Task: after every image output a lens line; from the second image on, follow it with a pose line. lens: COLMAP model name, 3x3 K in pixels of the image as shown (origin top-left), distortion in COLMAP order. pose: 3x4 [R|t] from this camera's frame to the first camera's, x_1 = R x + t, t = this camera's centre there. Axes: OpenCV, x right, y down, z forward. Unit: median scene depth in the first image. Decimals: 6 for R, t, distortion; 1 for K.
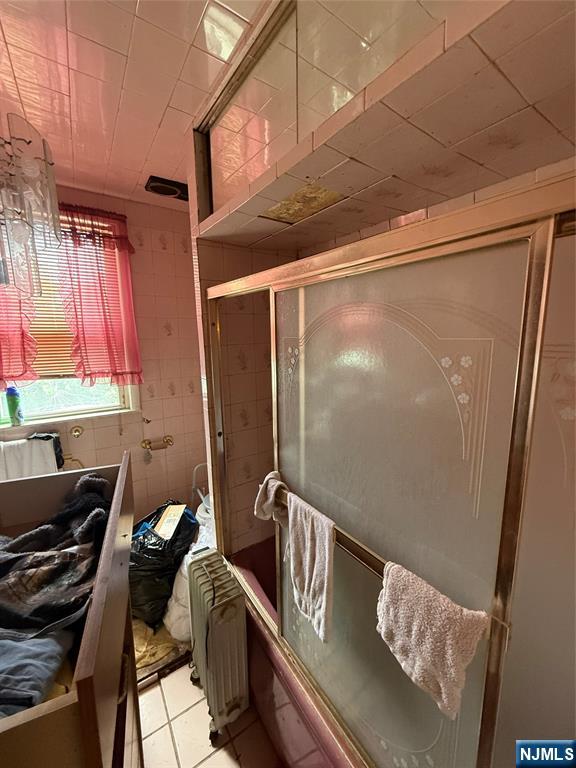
lens RADIAL K [[305.6, 0, 286.5], [0, 305.6, 381.8], [0, 0, 1]] dist [0.001052, -0.000148]
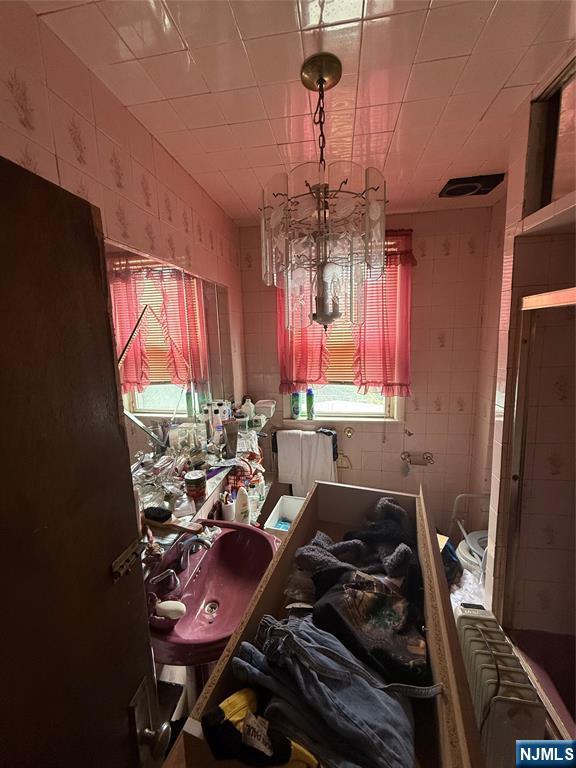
lens RADIAL K [[305.6, 0, 289.7], [0, 305.6, 382.4], [0, 0, 1]] dist [0.001052, -0.000148]
pose [[0.736184, 0.085886, -0.671310, -0.110622], [-0.087827, 0.995651, 0.031068, -0.039989], [0.671059, 0.036087, 0.740525, 0.004432]]
